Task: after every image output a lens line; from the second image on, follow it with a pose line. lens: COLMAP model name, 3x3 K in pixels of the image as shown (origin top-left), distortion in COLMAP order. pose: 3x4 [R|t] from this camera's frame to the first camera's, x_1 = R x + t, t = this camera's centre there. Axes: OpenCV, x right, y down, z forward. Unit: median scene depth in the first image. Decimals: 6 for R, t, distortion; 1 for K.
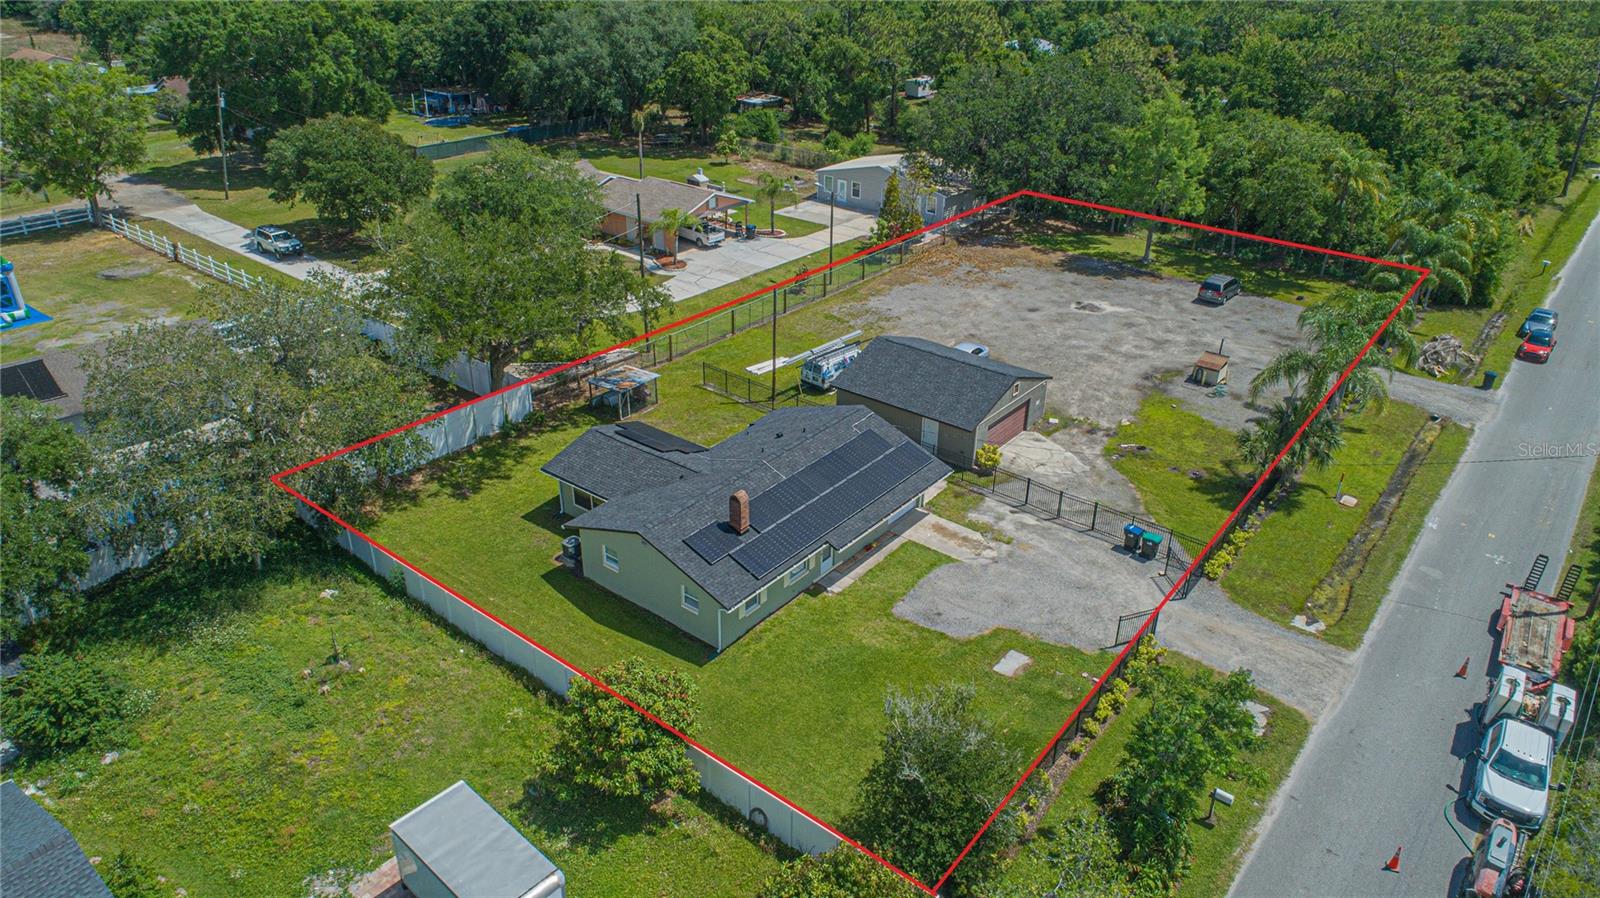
lens RADIAL K [[1074.5, 0, 800.0], [0, 1074.5, 449.0], [0, 0, 1]] dist [-0.021274, 0.014802]
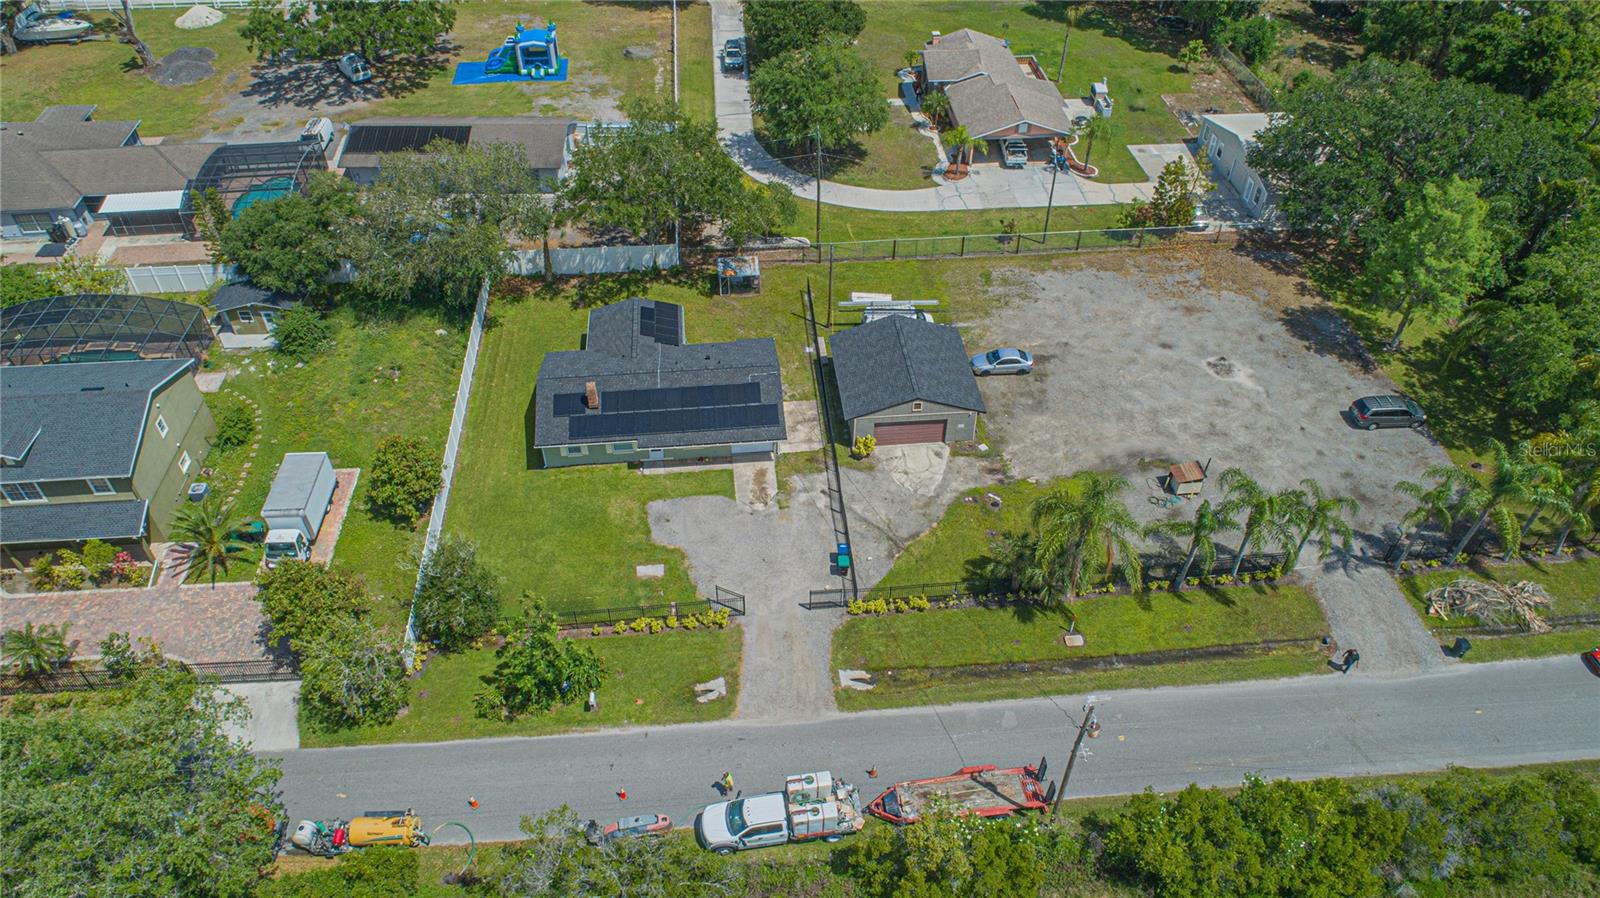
lens RADIAL K [[1074.5, 0, 800.0], [0, 1074.5, 449.0], [0, 0, 1]] dist [-0.021274, 0.014802]
pose [[0.694835, 0.473361, -0.541419, 0.564299], [-0.328183, 0.878584, 0.346966, -0.278723], [0.639922, -0.063399, 0.765820, 0.011905]]
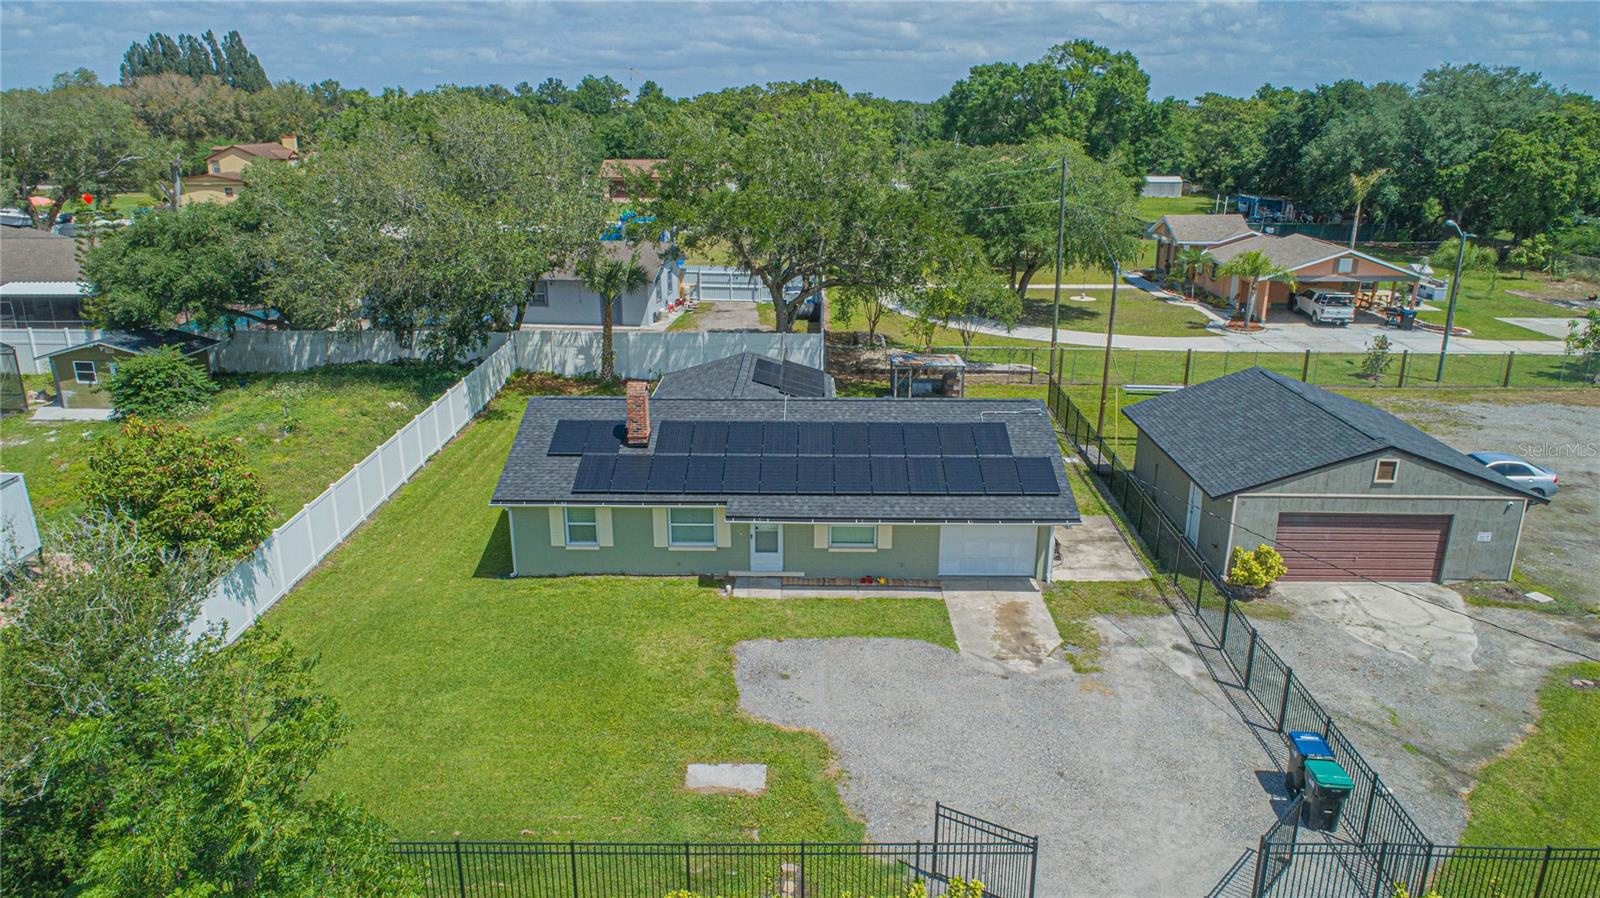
lens RADIAL K [[1074.5, 0, 800.0], [0, 1074.5, 449.0], [0, 0, 1]] dist [-0.021274, 0.014802]
pose [[0.611080, 0.227861, -0.758063, 0.299430], [-0.361629, 0.932254, -0.011291, 0.028124], [0.704135, 0.281037, 0.652083, 0.353984]]
